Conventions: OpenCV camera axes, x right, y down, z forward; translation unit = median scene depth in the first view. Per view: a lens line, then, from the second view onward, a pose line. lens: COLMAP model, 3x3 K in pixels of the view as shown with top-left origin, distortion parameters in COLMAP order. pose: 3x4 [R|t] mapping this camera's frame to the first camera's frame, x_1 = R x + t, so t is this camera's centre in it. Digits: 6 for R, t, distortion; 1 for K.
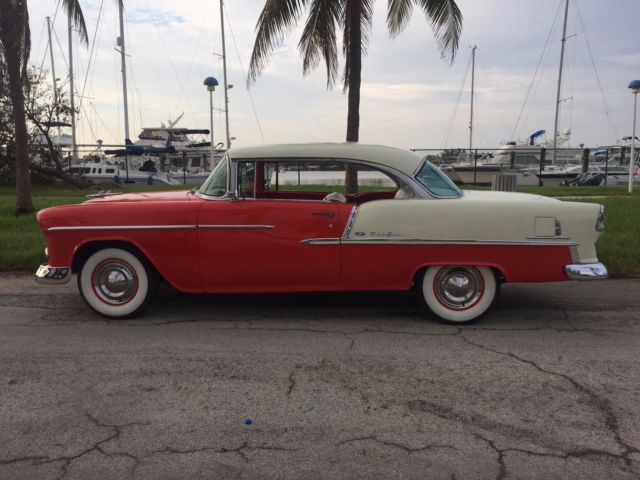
lens RADIAL K [[550.5, 0, 320.0], [0, 550.5, 240.0], [0, 0, 1]] dist [0.024506, -0.009017]
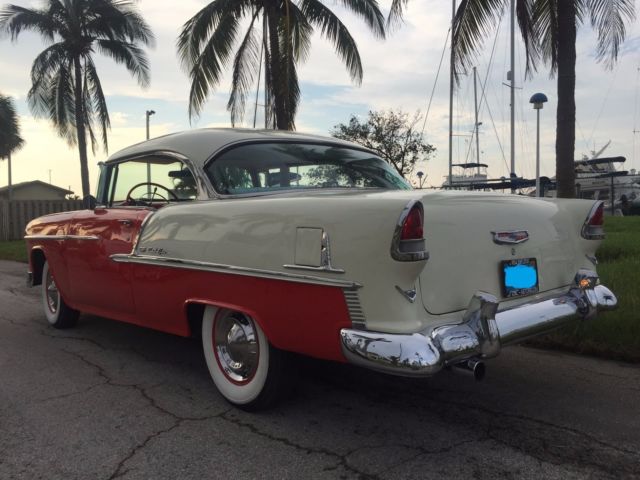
lens RADIAL K [[550.5, 0, 320.0], [0, 550.5, 240.0], [0, 0, 1]] dist [0.024506, -0.009017]
pose [[0.716280, 0.017955, -0.697582, 0.676634], [-0.066152, 0.996914, -0.042265, -0.008299], [0.694670, 0.076420, 0.715257, 0.575458]]
